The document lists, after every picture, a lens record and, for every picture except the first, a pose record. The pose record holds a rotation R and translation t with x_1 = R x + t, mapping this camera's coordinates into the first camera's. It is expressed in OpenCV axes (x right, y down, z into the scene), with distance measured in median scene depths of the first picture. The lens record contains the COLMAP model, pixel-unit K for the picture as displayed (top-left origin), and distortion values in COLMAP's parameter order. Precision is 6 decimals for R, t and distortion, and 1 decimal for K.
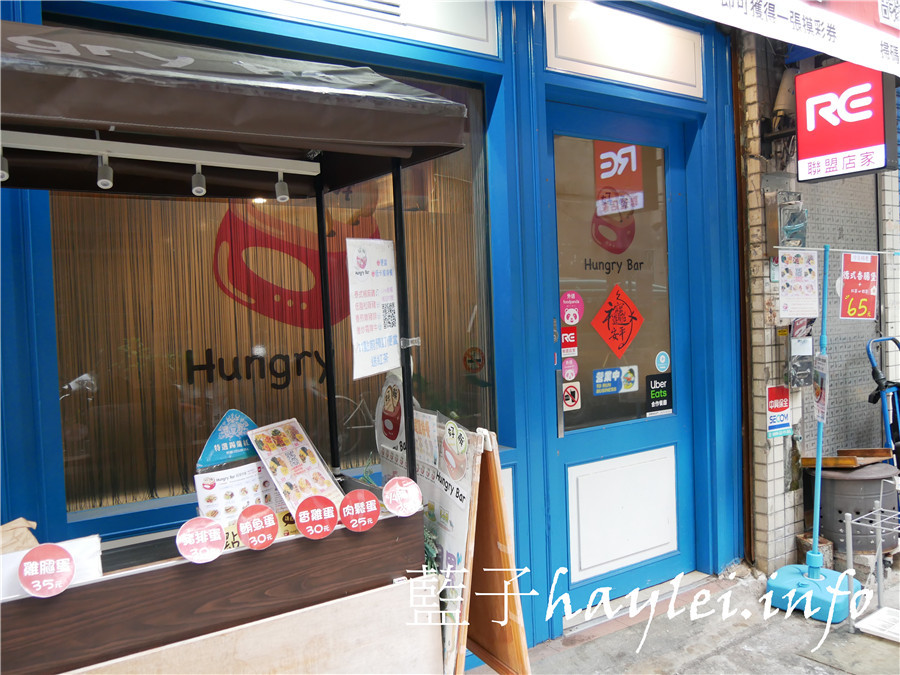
lens RADIAL K [[756.3, 0, 449.2], [0, 756.3, 336.9], [0, 0, 1]] dist [-0.062400, 0.040005]
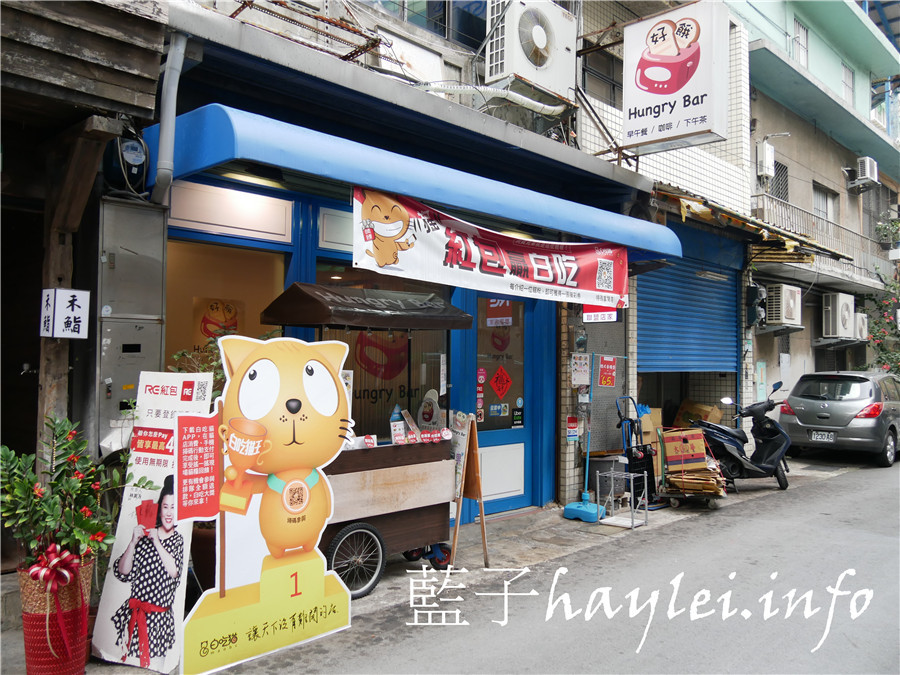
lens RADIAL K [[756.3, 0, 450.2], [0, 756.3, 336.1], [0, 0, 1]] dist [-0.062400, 0.040005]
pose [[0.978027, 0.056589, 0.200651, -0.345308], [-0.040517, 0.995698, -0.083325, 0.032022], [-0.204503, 0.073365, 0.976113, -1.048629]]
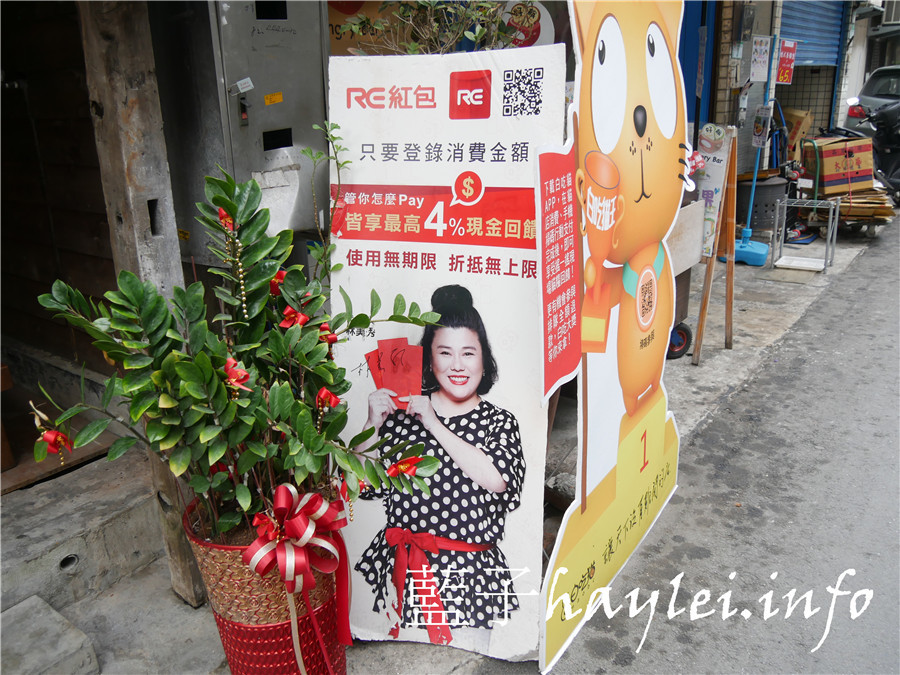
lens RADIAL K [[756.3, 0, 448.9], [0, 756.3, 342.7], [0, 0, 1]] dist [-0.062400, 0.040005]
pose [[0.944250, -0.101292, 0.313261, -0.672955], [0.009487, 0.959471, 0.281647, 0.052212], [-0.329093, -0.262973, 0.906941, -0.364819]]
